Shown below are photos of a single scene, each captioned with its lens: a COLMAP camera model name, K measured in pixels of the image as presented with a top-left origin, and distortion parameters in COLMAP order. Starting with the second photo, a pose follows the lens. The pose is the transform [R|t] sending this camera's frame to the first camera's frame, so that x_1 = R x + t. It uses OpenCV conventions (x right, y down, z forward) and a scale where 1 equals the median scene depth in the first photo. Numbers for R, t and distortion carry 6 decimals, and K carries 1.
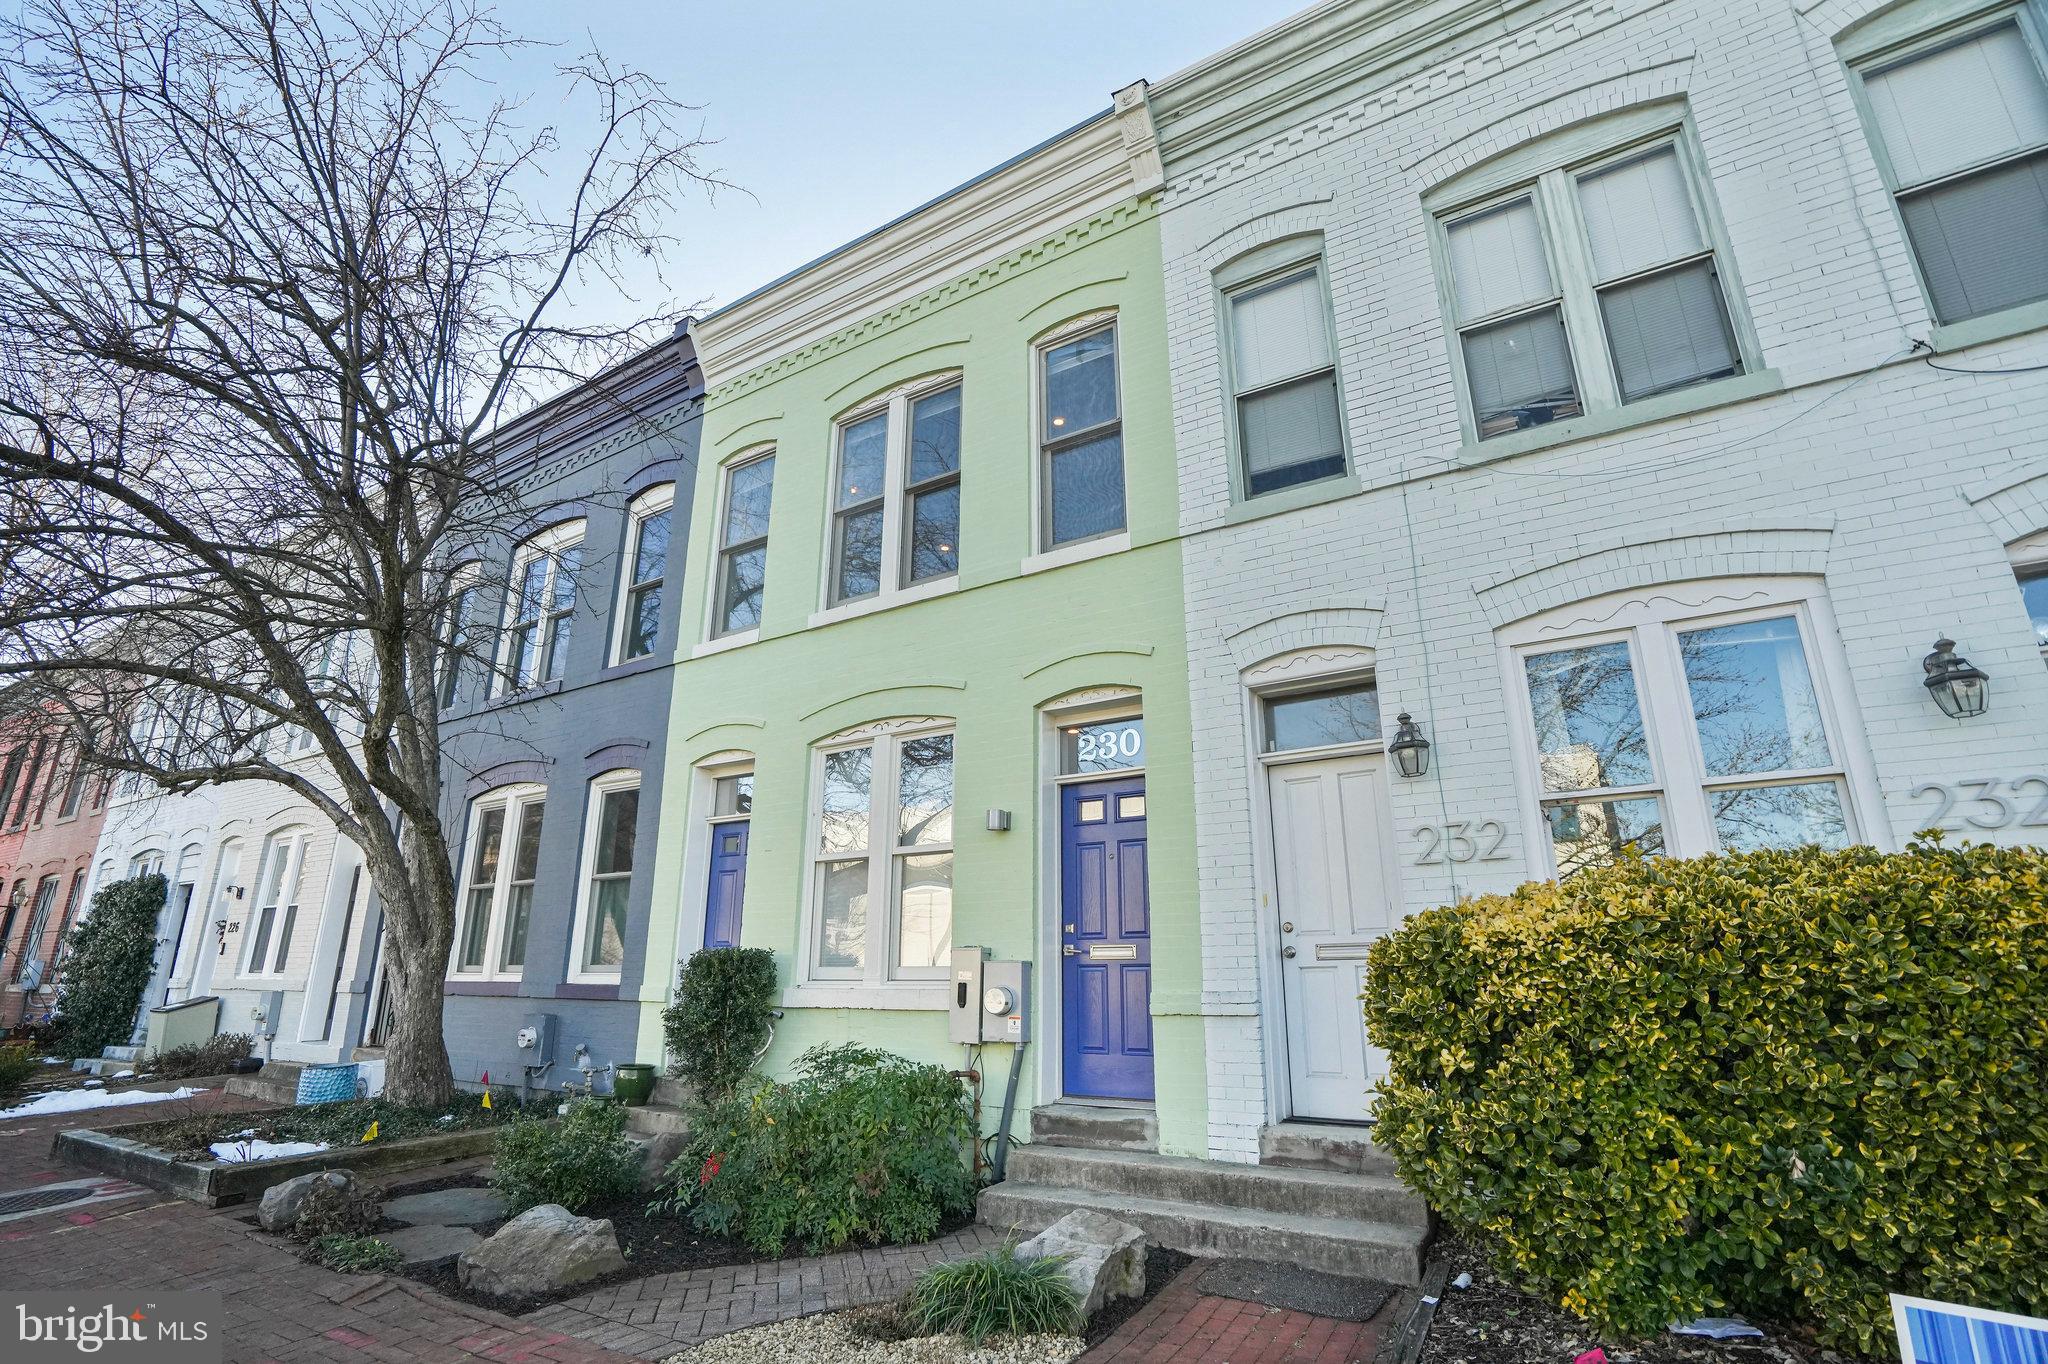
lens RADIAL K [[953.9, 0, 1015.8], [0, 953.9, 684.0], [0, 0, 1]] dist [-0.022106, 0.002049]
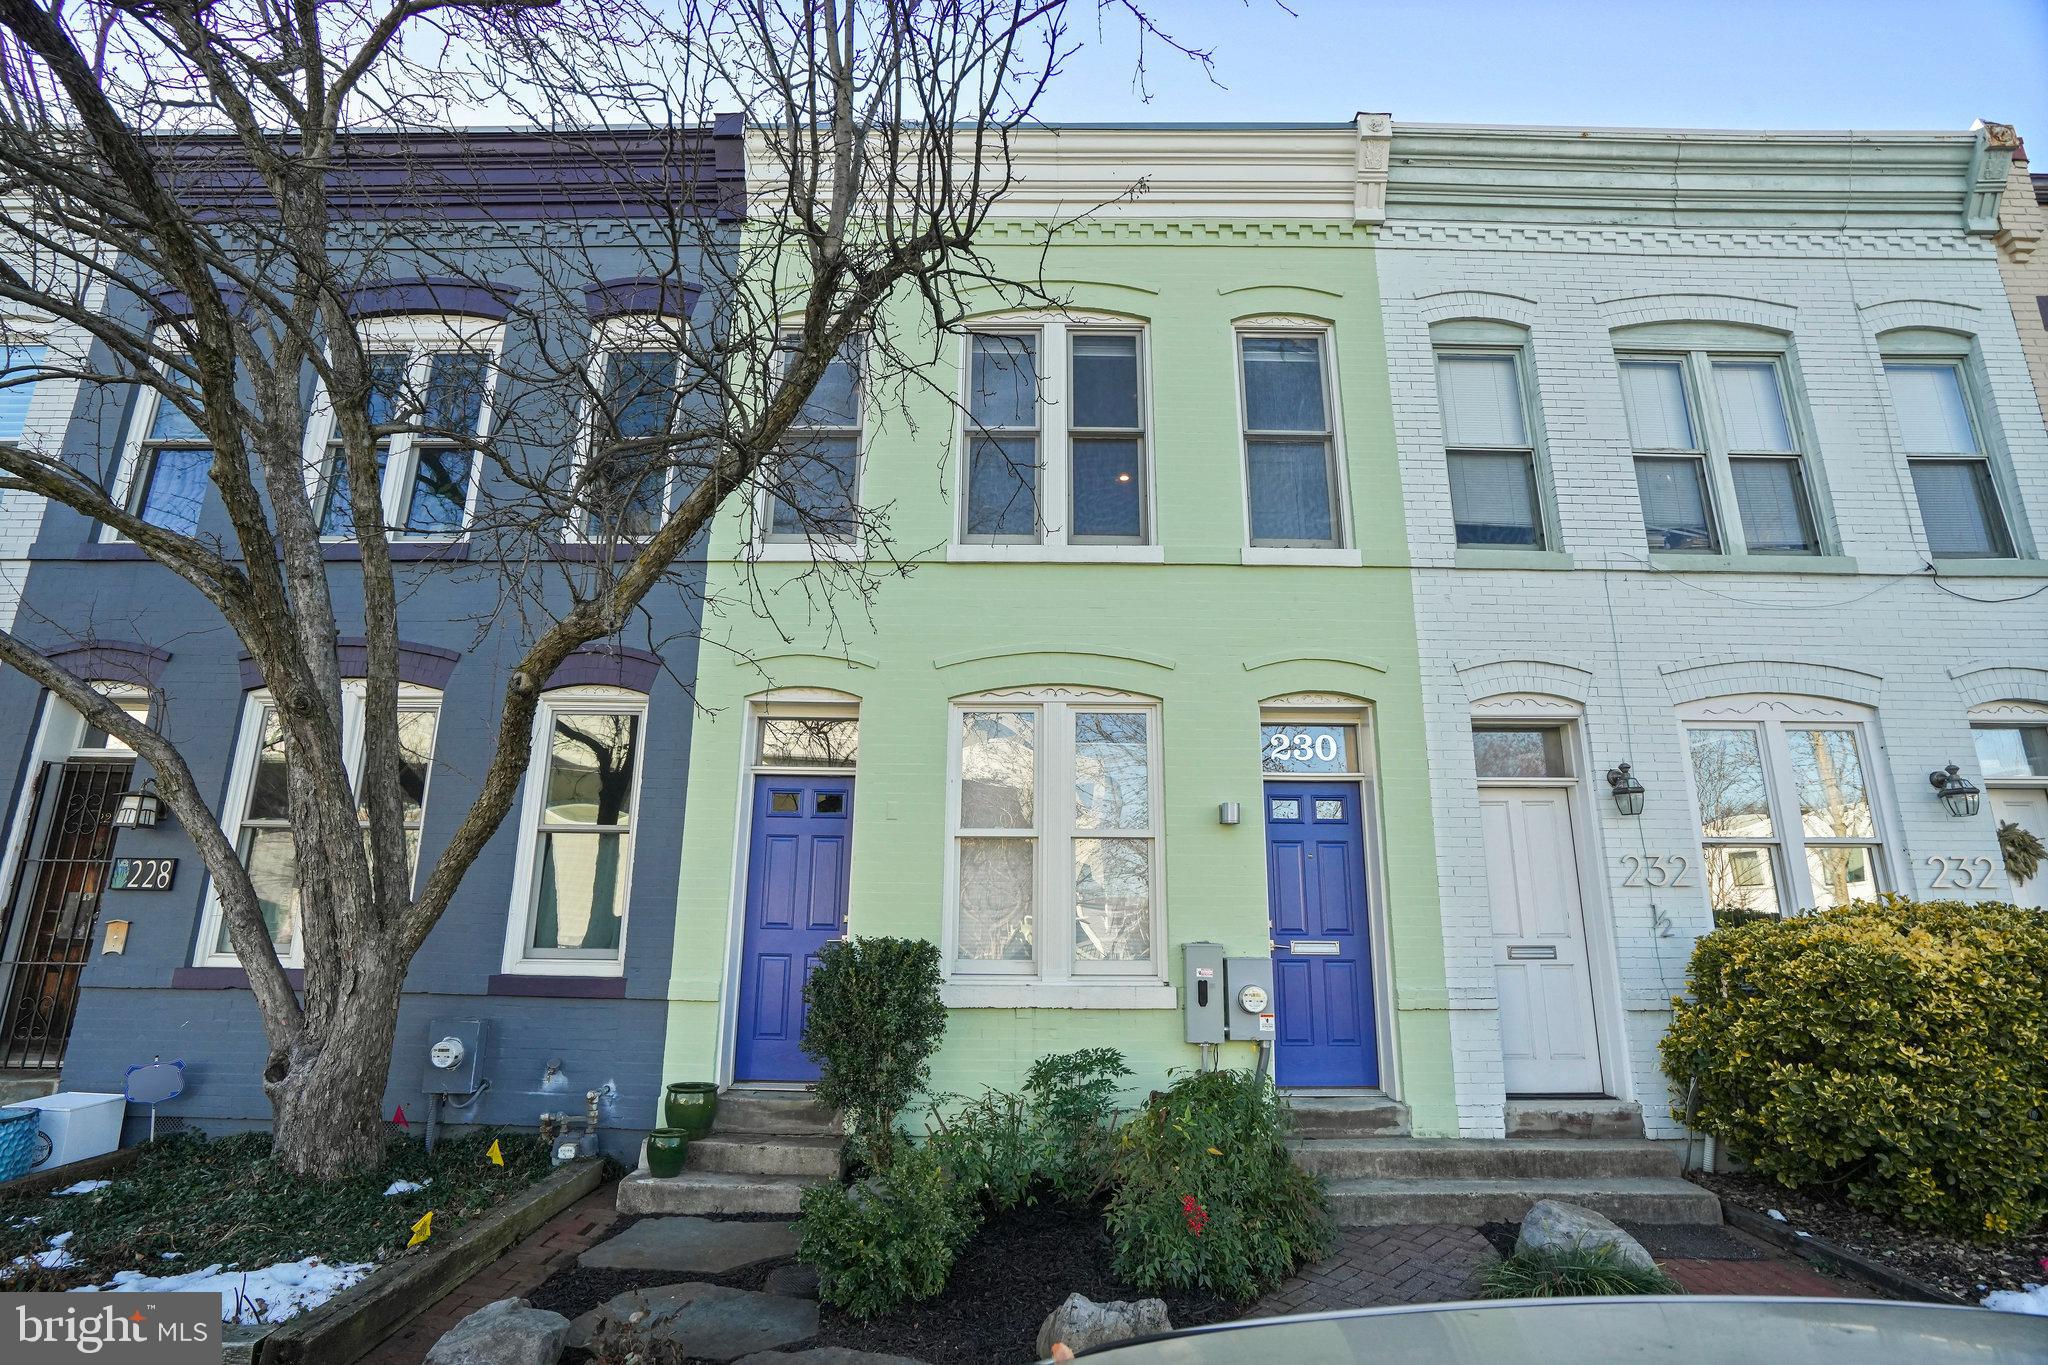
lens RADIAL K [[953.9, 0, 1018.9], [0, 953.9, 679.5], [0, 0, 1]] dist [-0.022106, 0.002049]
pose [[0.851344, 0.138375, 0.506030, -0.751307], [-0.164964, 0.986268, 0.007838, 0.036837], [-0.497996, -0.090150, 0.862480, 0.292708]]
